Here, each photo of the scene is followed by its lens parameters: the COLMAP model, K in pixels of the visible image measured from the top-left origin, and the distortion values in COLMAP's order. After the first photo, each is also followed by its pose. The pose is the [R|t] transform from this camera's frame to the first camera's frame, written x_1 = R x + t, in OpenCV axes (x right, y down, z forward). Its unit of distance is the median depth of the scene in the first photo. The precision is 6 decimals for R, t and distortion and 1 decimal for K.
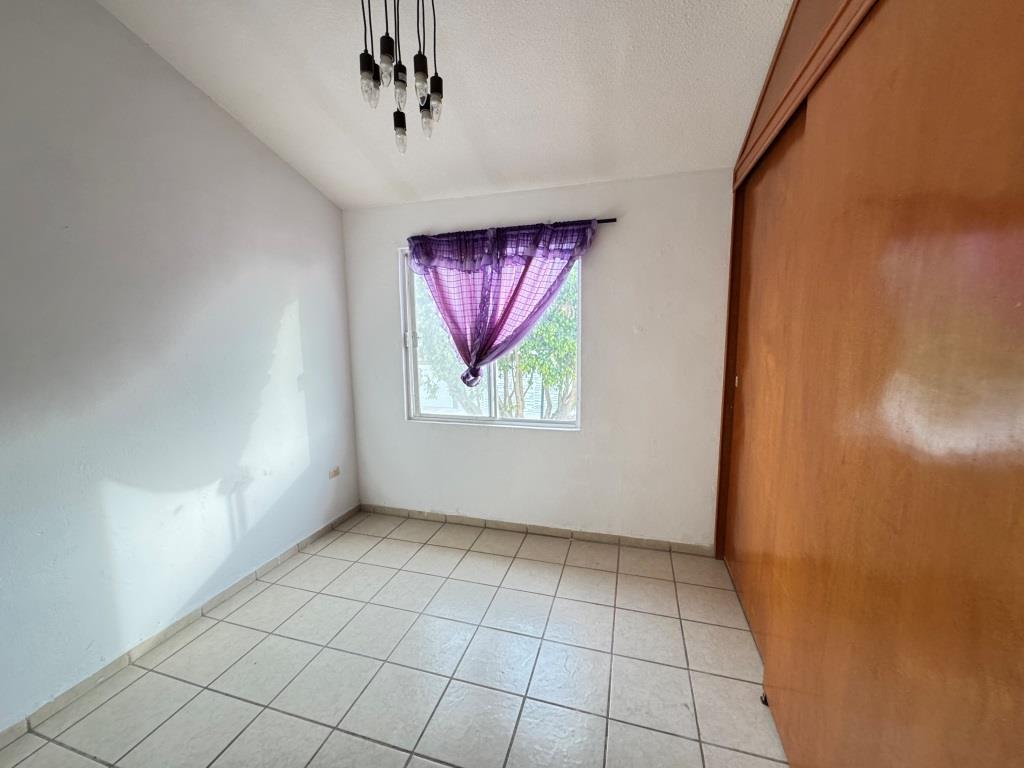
lens RADIAL K [[409.1, 0, 511.9], [0, 409.1, 383.6], [0, 0, 1]] dist [-0.002887, 0.000386]
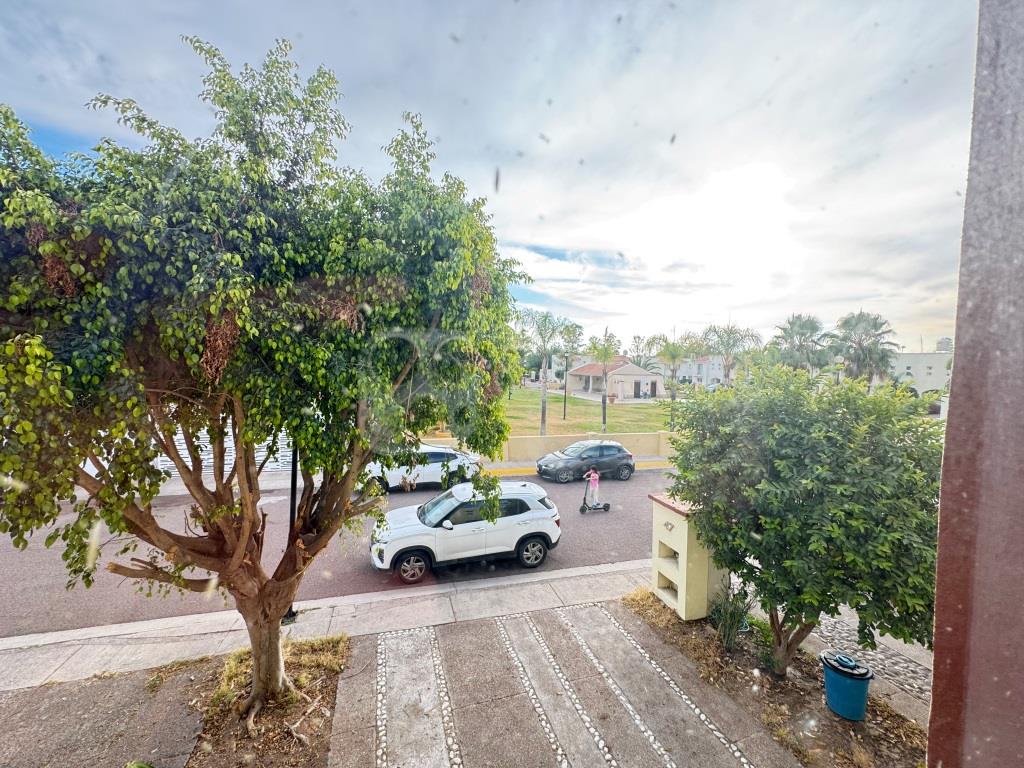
lens RADIAL K [[409.1, 0, 510.2], [0, 409.1, 384.0], [0, 0, 1]] dist [-0.002887, 0.000386]
pose [[0.843213, -0.000187, 0.537579, 0.057464], [0.046251, 0.996317, -0.072201, -0.108033], [-0.535586, 0.085744, 0.840117, 0.984504]]
